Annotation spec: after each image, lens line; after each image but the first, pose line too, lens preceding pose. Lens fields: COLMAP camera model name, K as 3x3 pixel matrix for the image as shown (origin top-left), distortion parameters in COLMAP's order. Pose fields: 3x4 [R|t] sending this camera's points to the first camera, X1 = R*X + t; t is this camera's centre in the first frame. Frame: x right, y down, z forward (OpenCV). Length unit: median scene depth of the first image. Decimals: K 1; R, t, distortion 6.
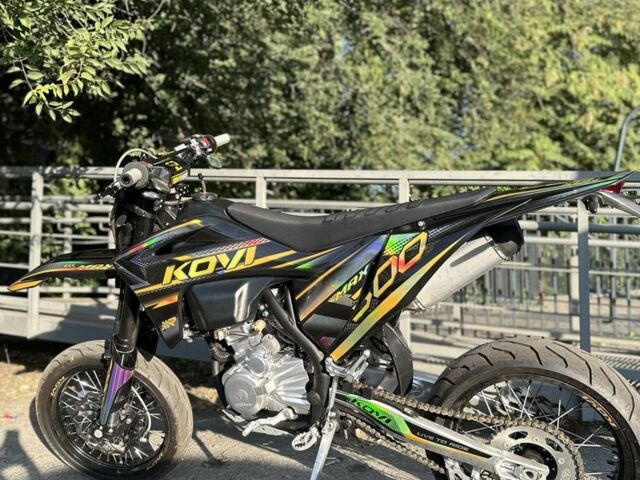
lens RADIAL K [[603.6, 0, 320.0], [0, 603.6, 240.0], [0, 0, 1]] dist [0.138246, -0.253184]
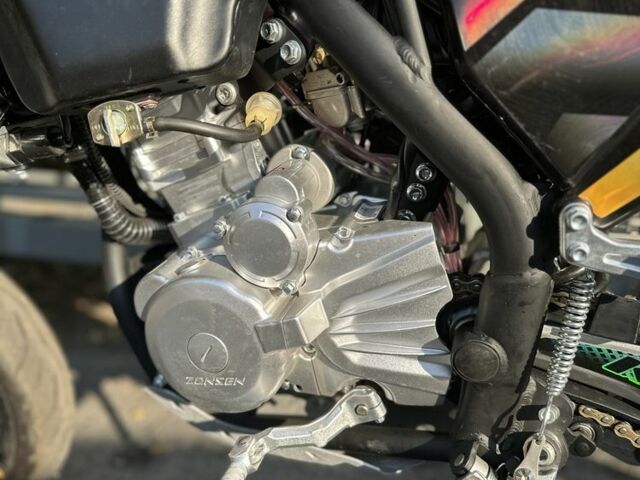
lens RADIAL K [[603.6, 0, 320.0], [0, 603.6, 240.0], [0, 0, 1]] dist [0.138246, -0.253184]
pose [[0.992962, -0.017717, 0.117098, -0.109707], [0.000410, 0.989256, 0.146195, 0.162847], [-0.118430, -0.145118, 0.982301, 0.729180]]
